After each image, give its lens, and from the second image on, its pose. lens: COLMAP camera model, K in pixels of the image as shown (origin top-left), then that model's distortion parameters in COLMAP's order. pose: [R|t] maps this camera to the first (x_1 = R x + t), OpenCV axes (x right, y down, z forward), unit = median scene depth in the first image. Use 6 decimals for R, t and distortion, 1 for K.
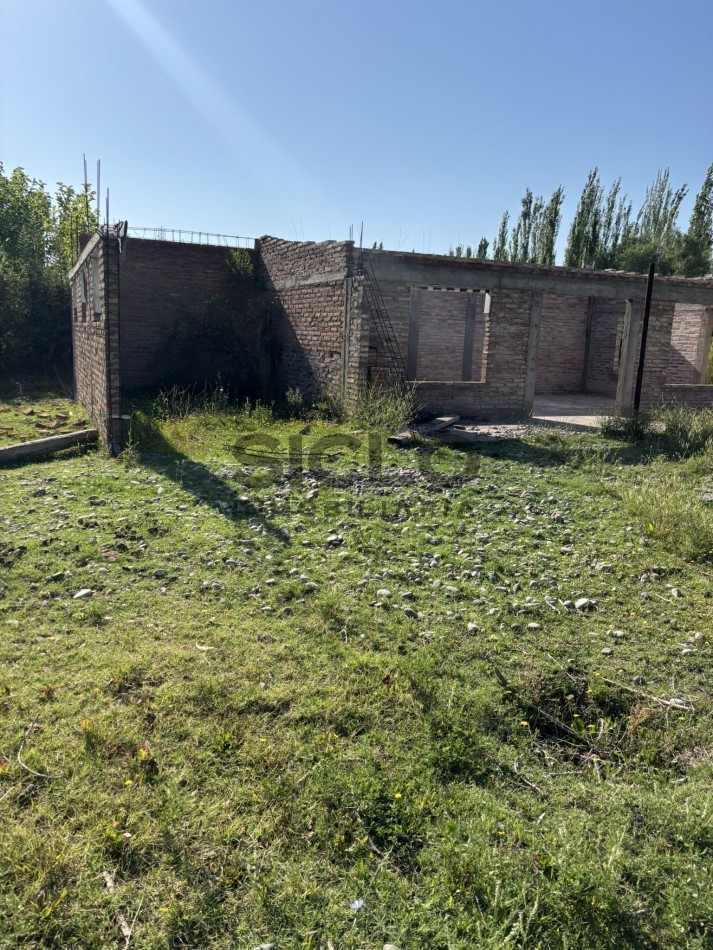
lens RADIAL K [[722.1, 0, 355.2], [0, 722.1, 452.9], [0, 0, 1]] dist [0.093232, -0.087376]
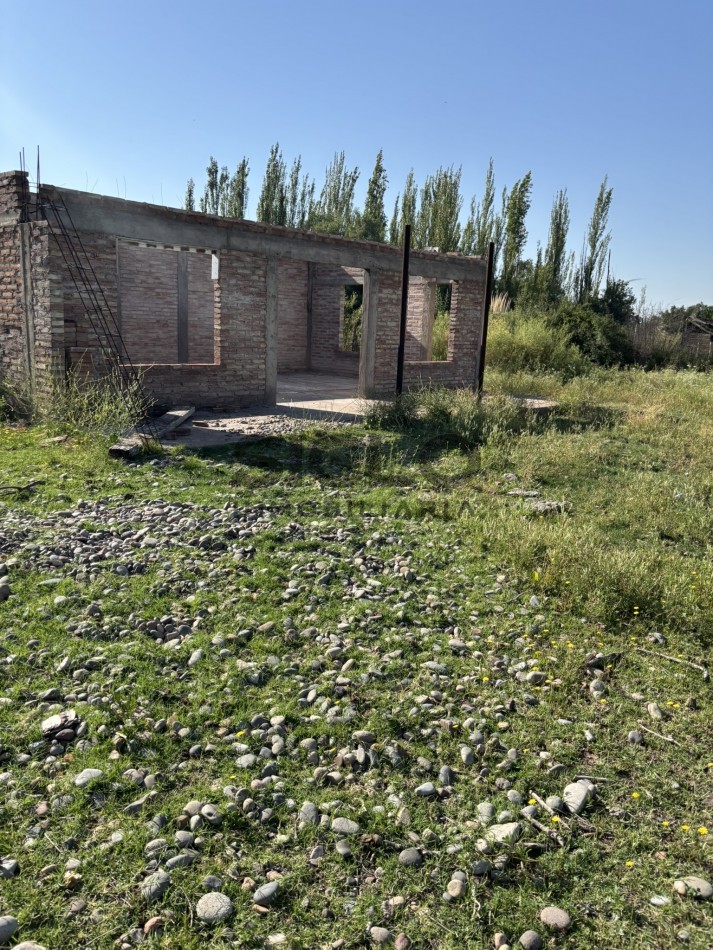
lens RADIAL K [[722.1, 0, 355.2], [0, 722.1, 452.9], [0, 0, 1]] dist [0.093232, -0.087376]
pose [[0.916908, -0.073656, 0.392243, -0.010442], [0.060092, 0.997097, 0.046764, -0.026433], [-0.394549, -0.019307, 0.918672, 0.182373]]
